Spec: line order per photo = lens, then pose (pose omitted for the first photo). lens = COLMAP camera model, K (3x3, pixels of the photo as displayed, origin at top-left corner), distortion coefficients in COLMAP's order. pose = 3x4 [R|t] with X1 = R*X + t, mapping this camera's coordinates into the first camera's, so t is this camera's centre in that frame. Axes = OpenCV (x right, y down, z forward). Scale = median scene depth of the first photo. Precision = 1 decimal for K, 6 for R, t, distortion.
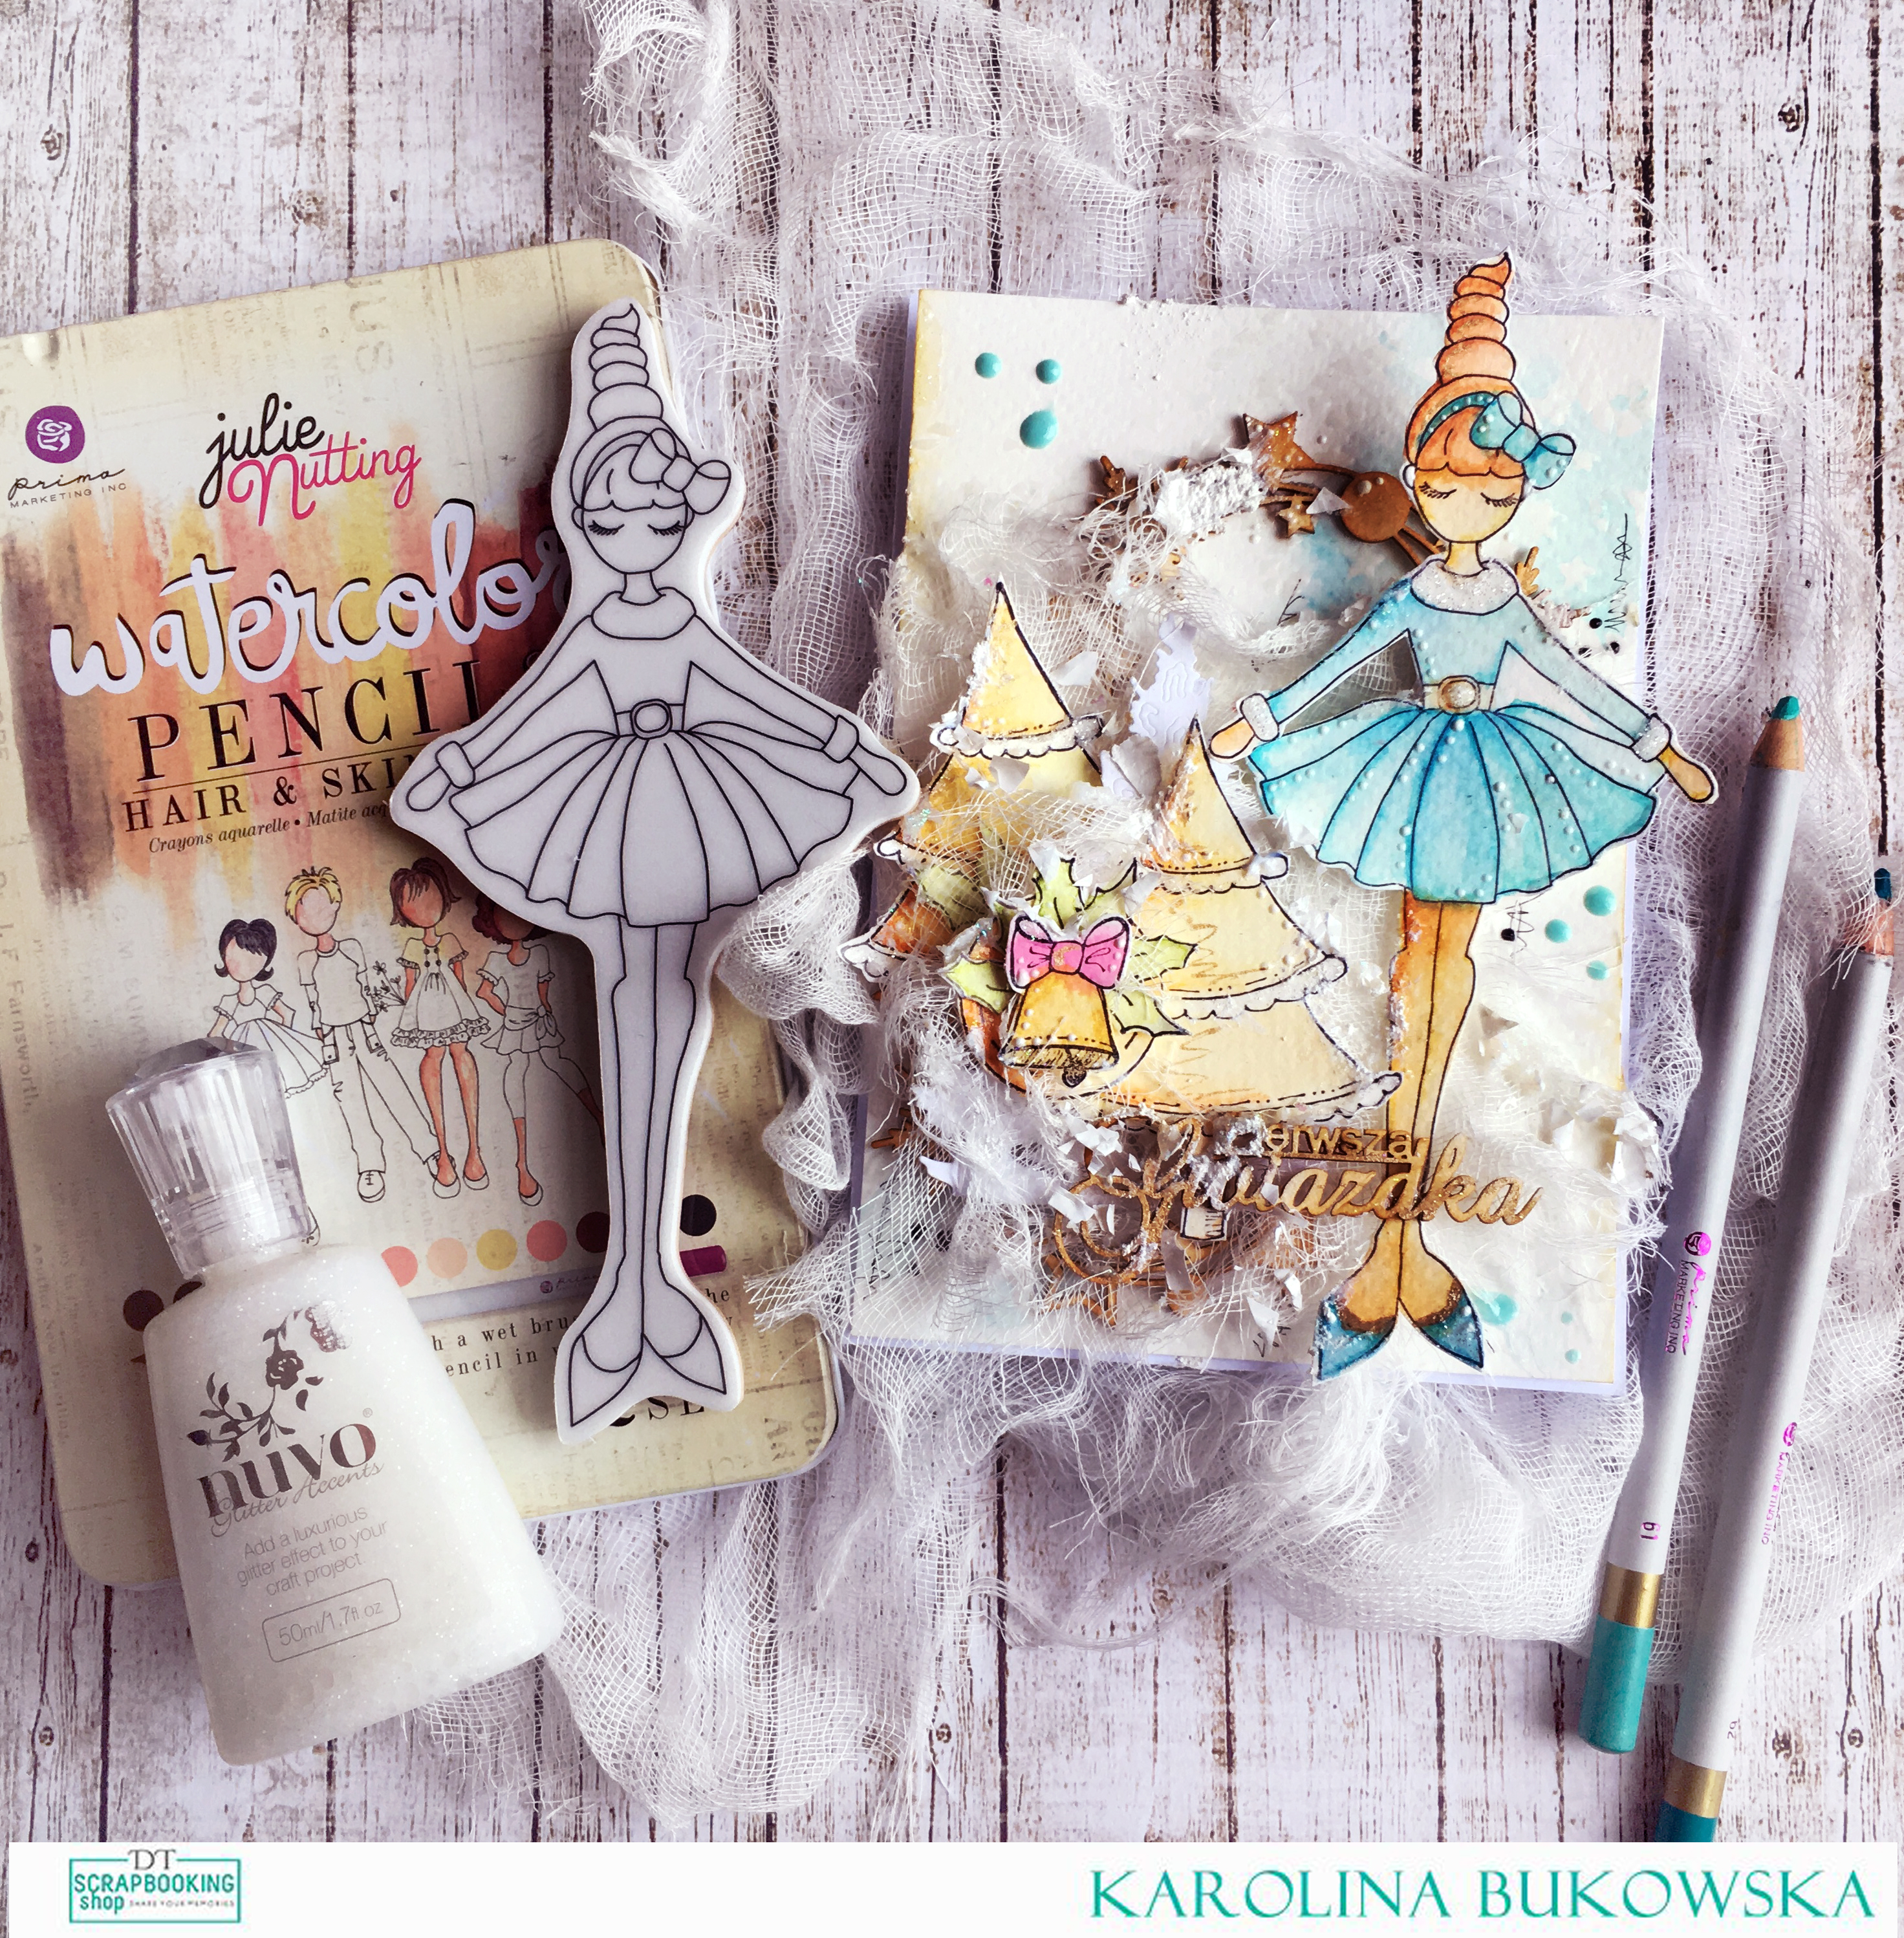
lens RADIAL K [[2300.4, 0, 947.8], [0, 2300.4, 1048.6], [0, 0, 1]] dist [0.015800, 0.026900]
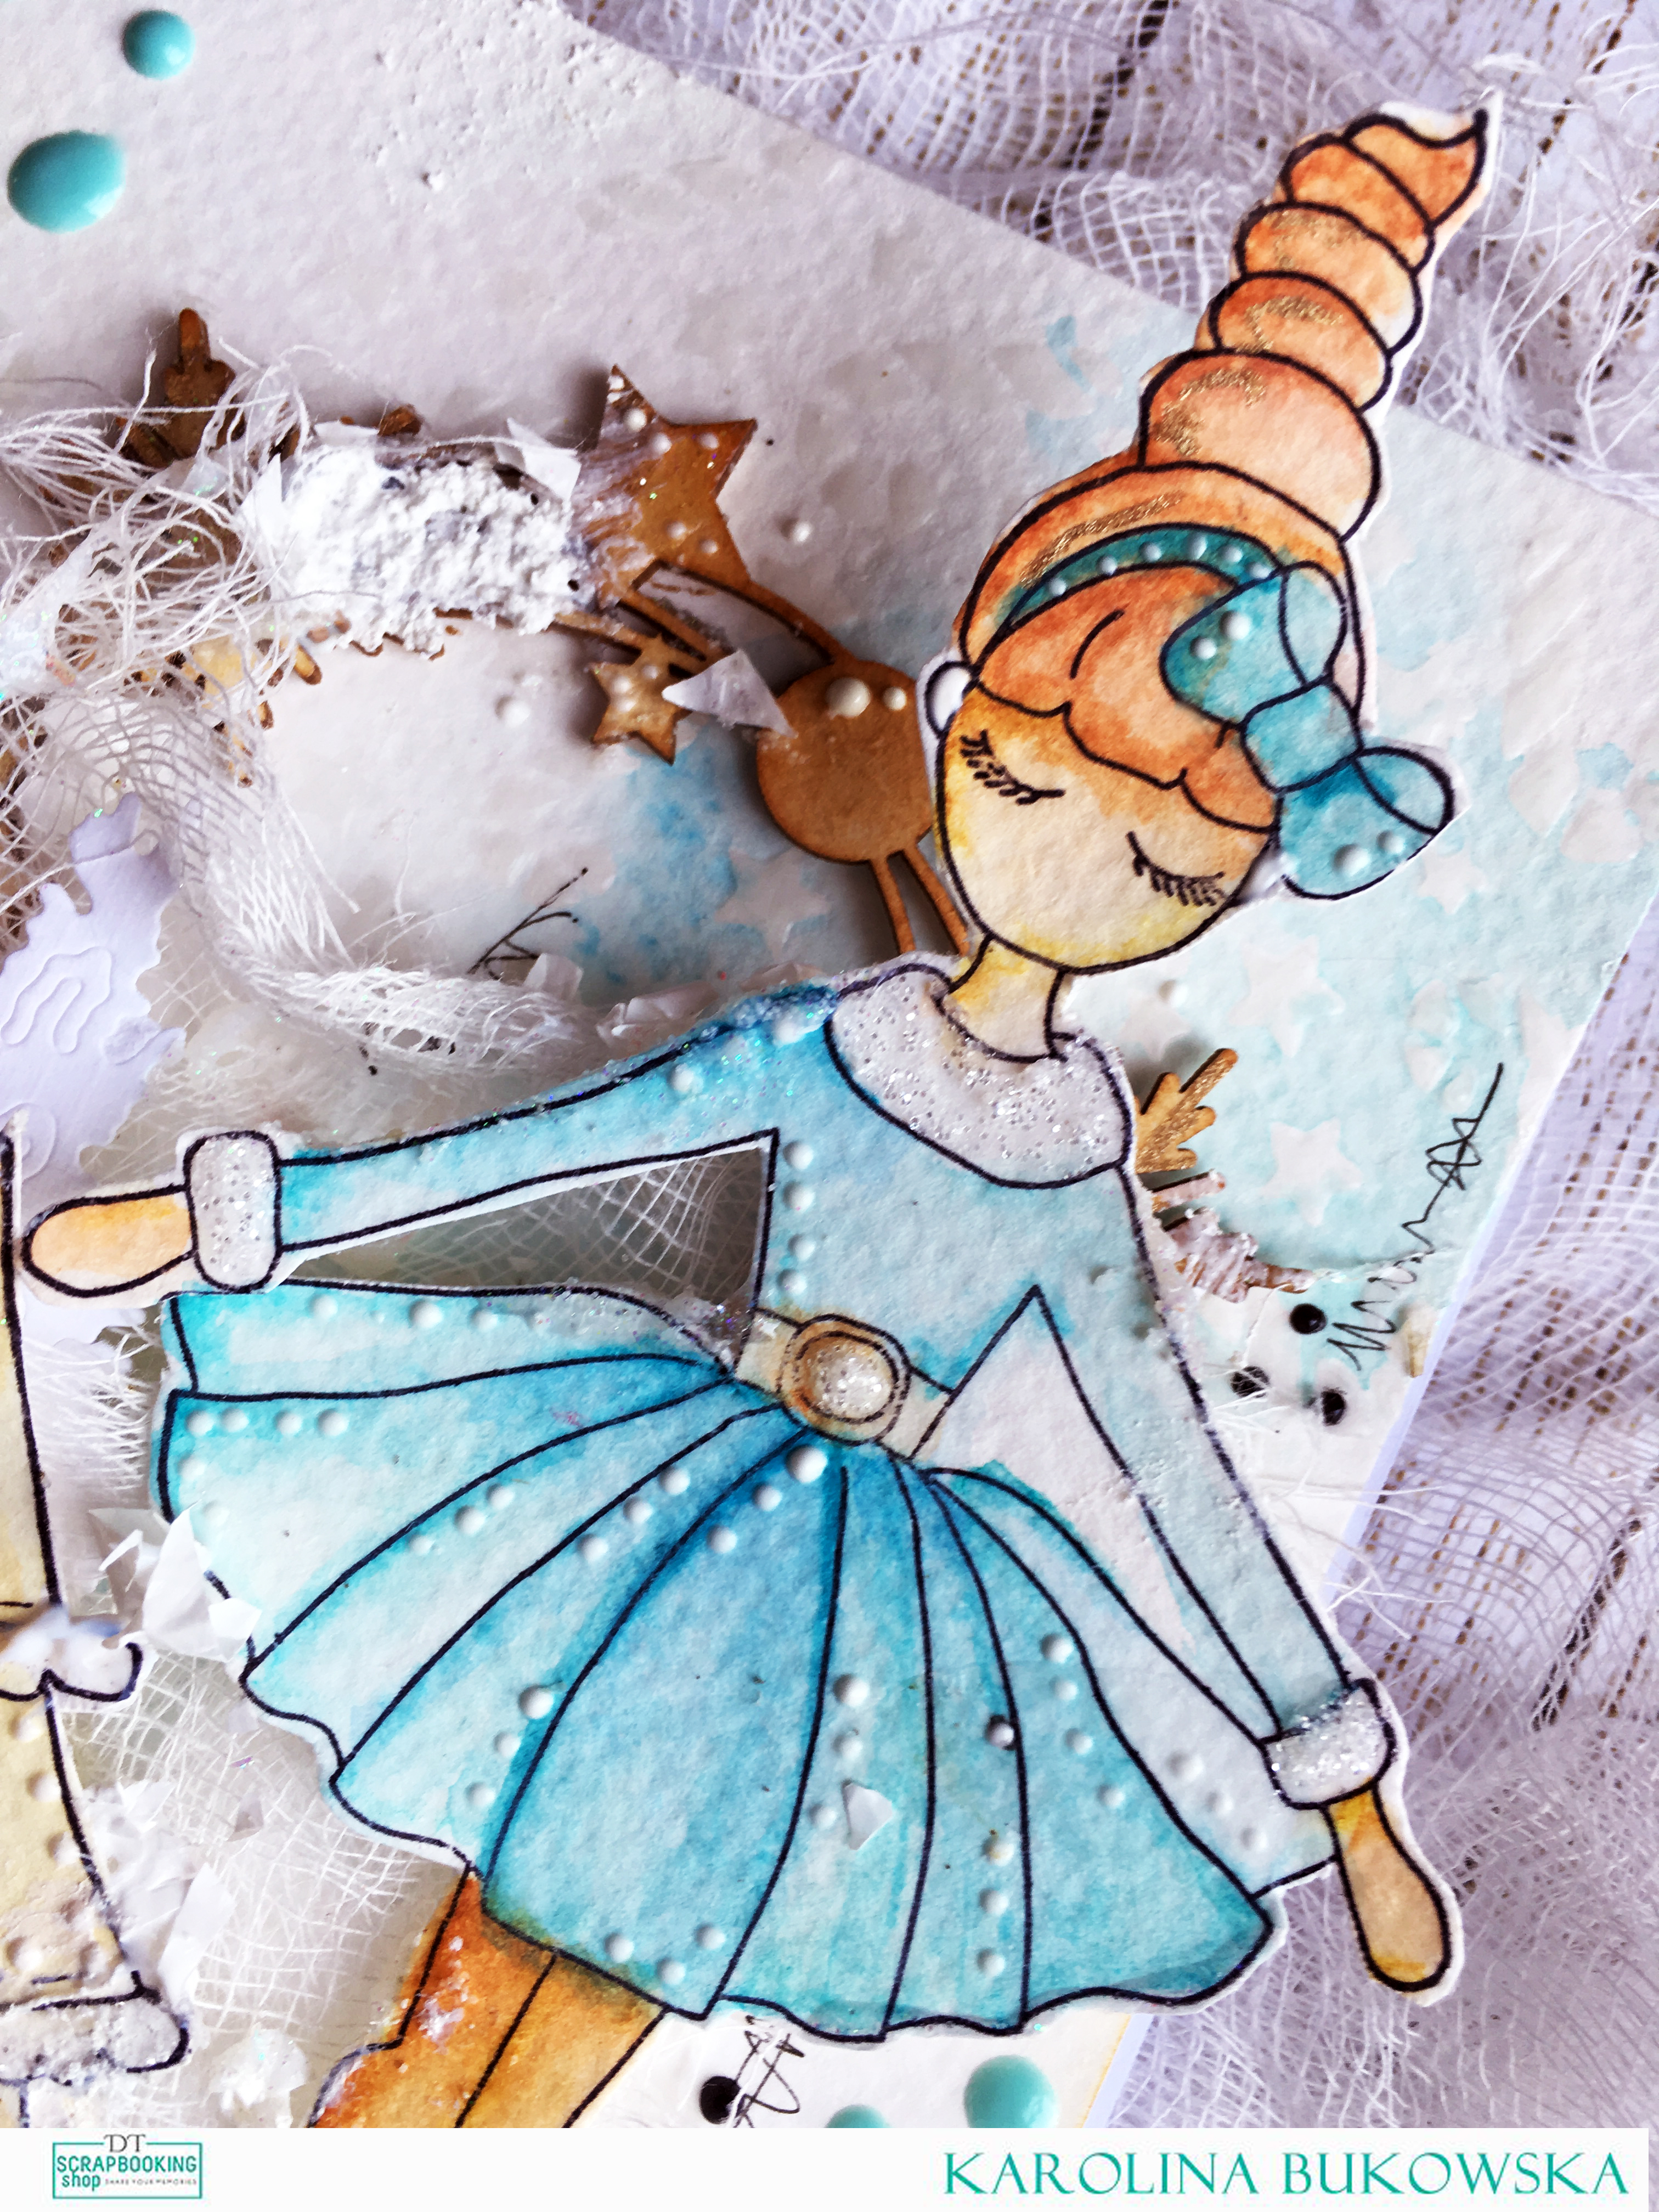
lens RADIAL K [[2029.0, 0, 833.0], [0, 2029.0, 1134.1], [0, 0, 1]] dist [0.044883, -0.143425]
pose [[0.920018, 0.387190, 0.060422, 0.191060], [-0.383721, 0.921391, -0.061618, -0.168028], [-0.079530, 0.033504, 0.996269, 0.718157]]
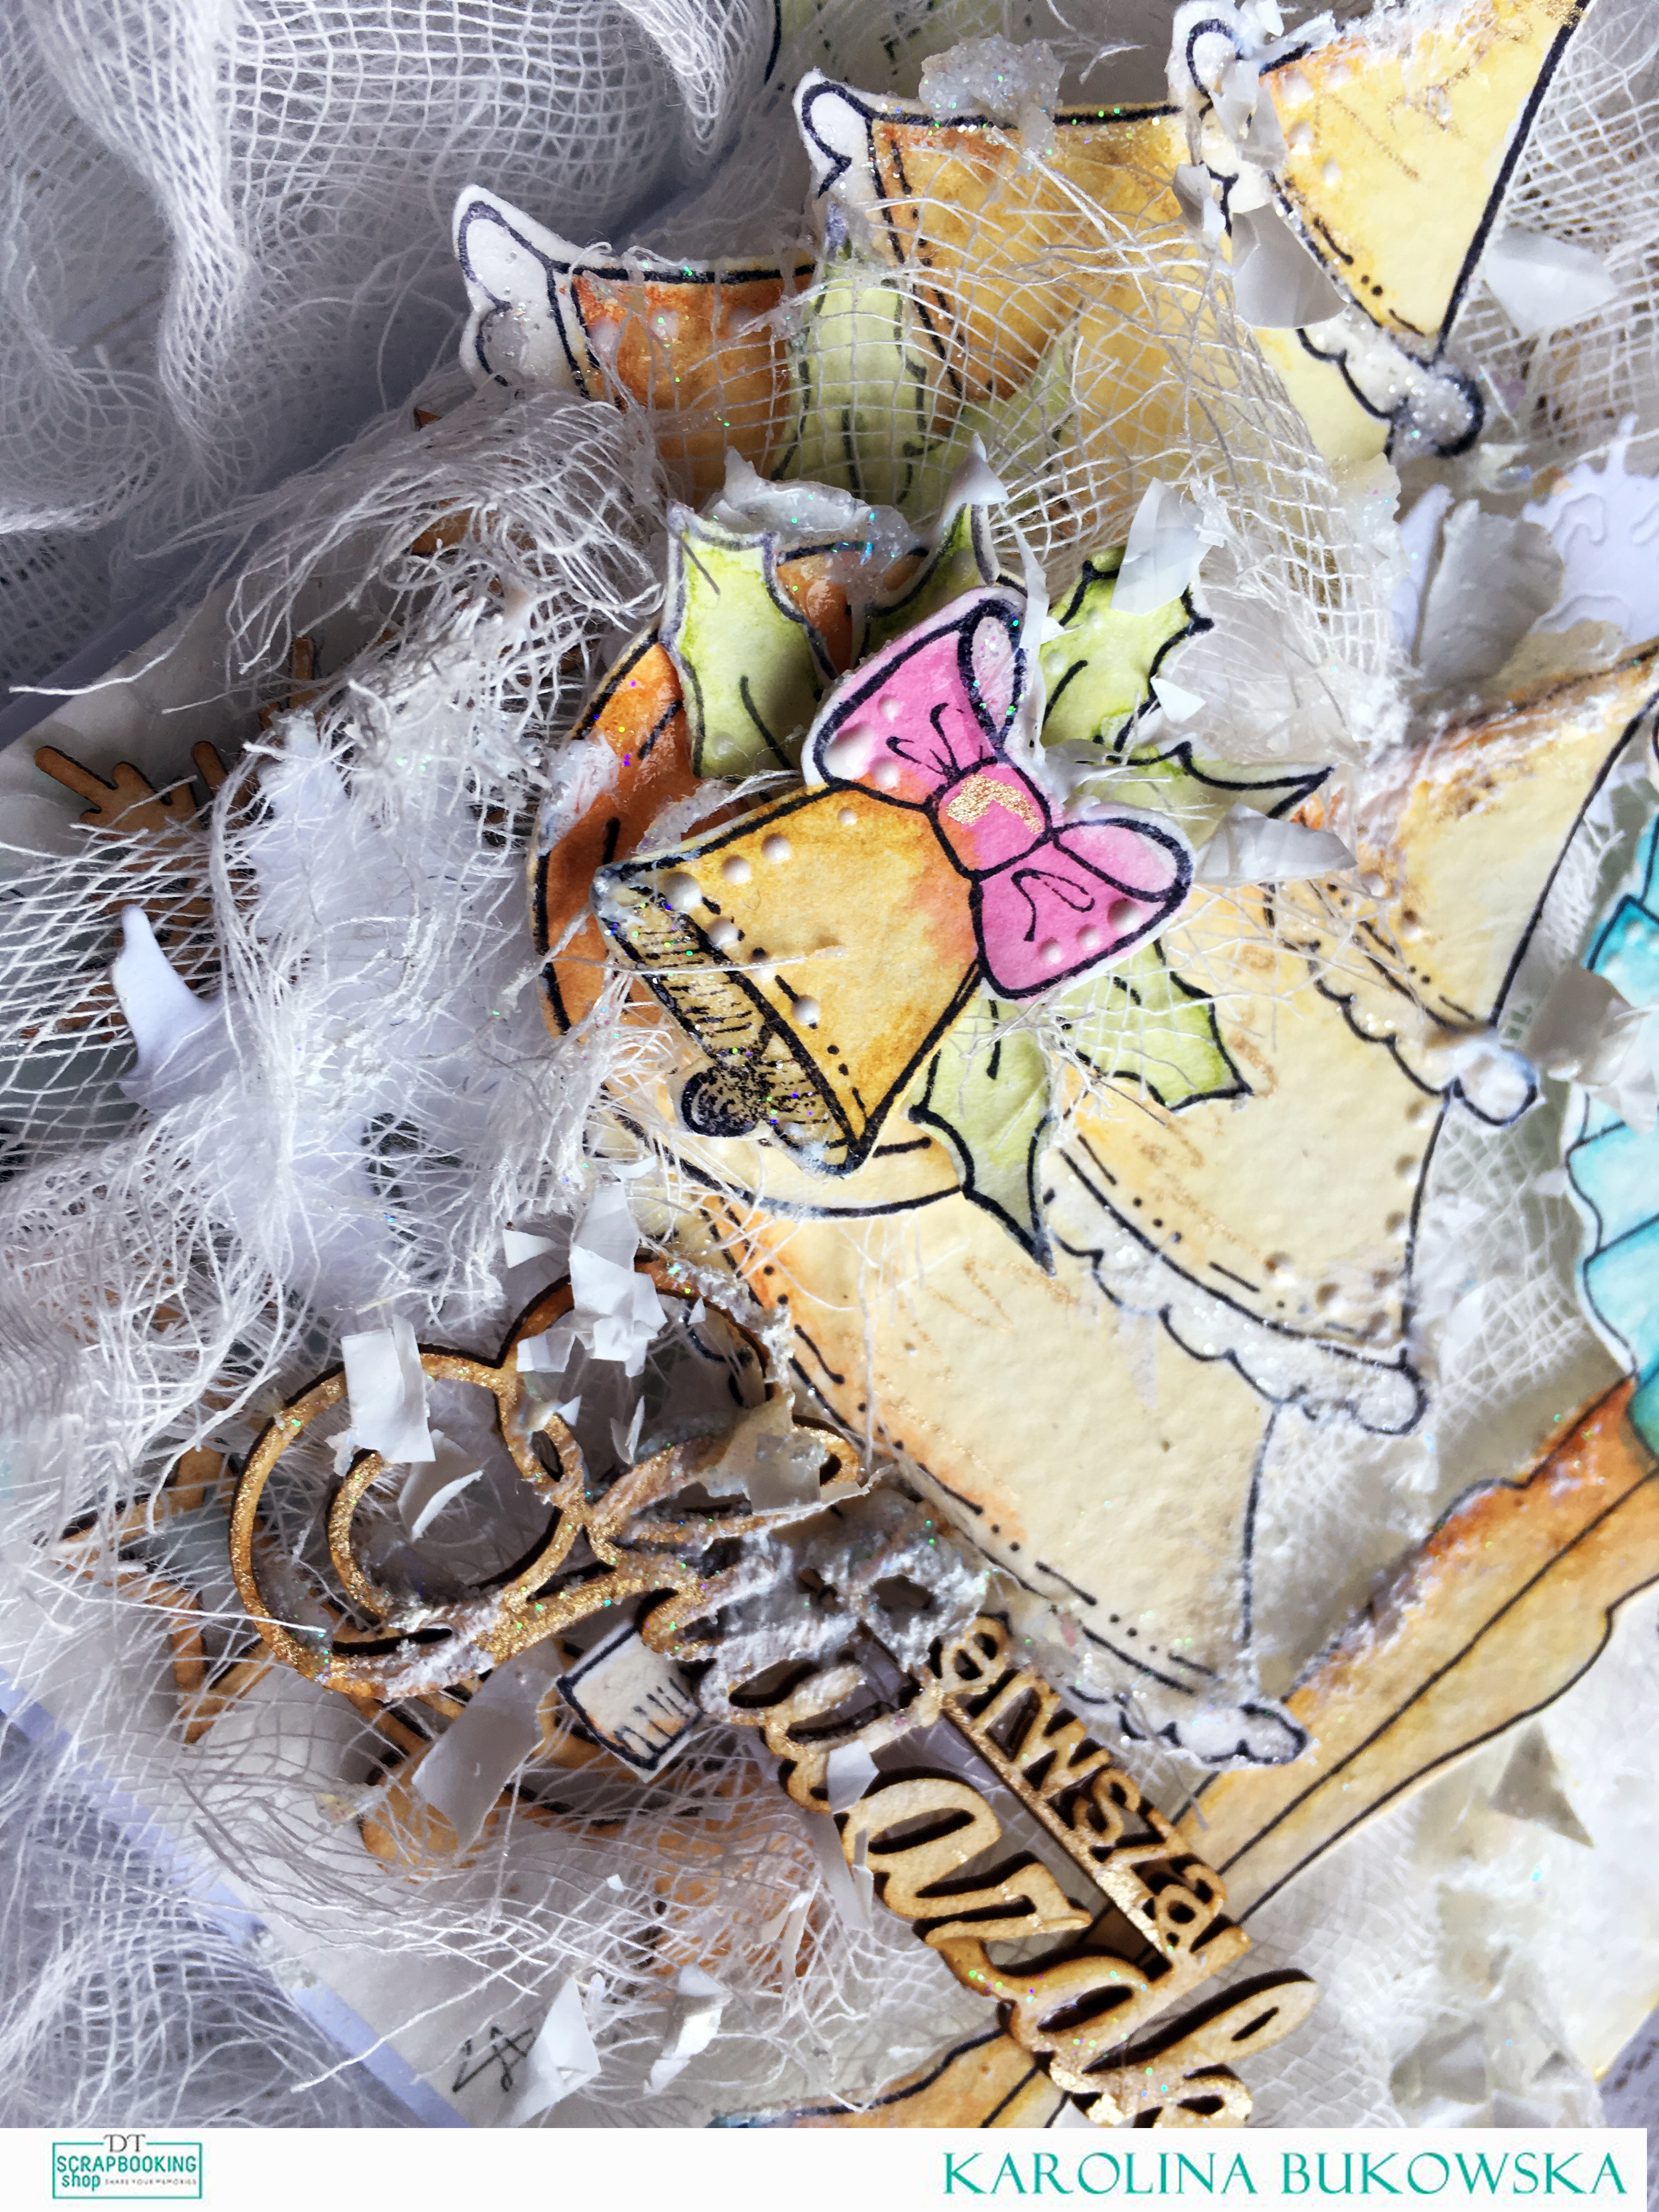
lens RADIAL K [[2029.0, 0, 833.0], [0, 2029.0, 1134.1], [0, 0, 1]] dist [0.044883, -0.143425]
pose [[0.640649, 0.705488, 0.303077, -0.013203], [-0.711071, 0.694058, -0.112521, 0.033709], [-0.289735, -0.143423, 0.946300, 0.737487]]
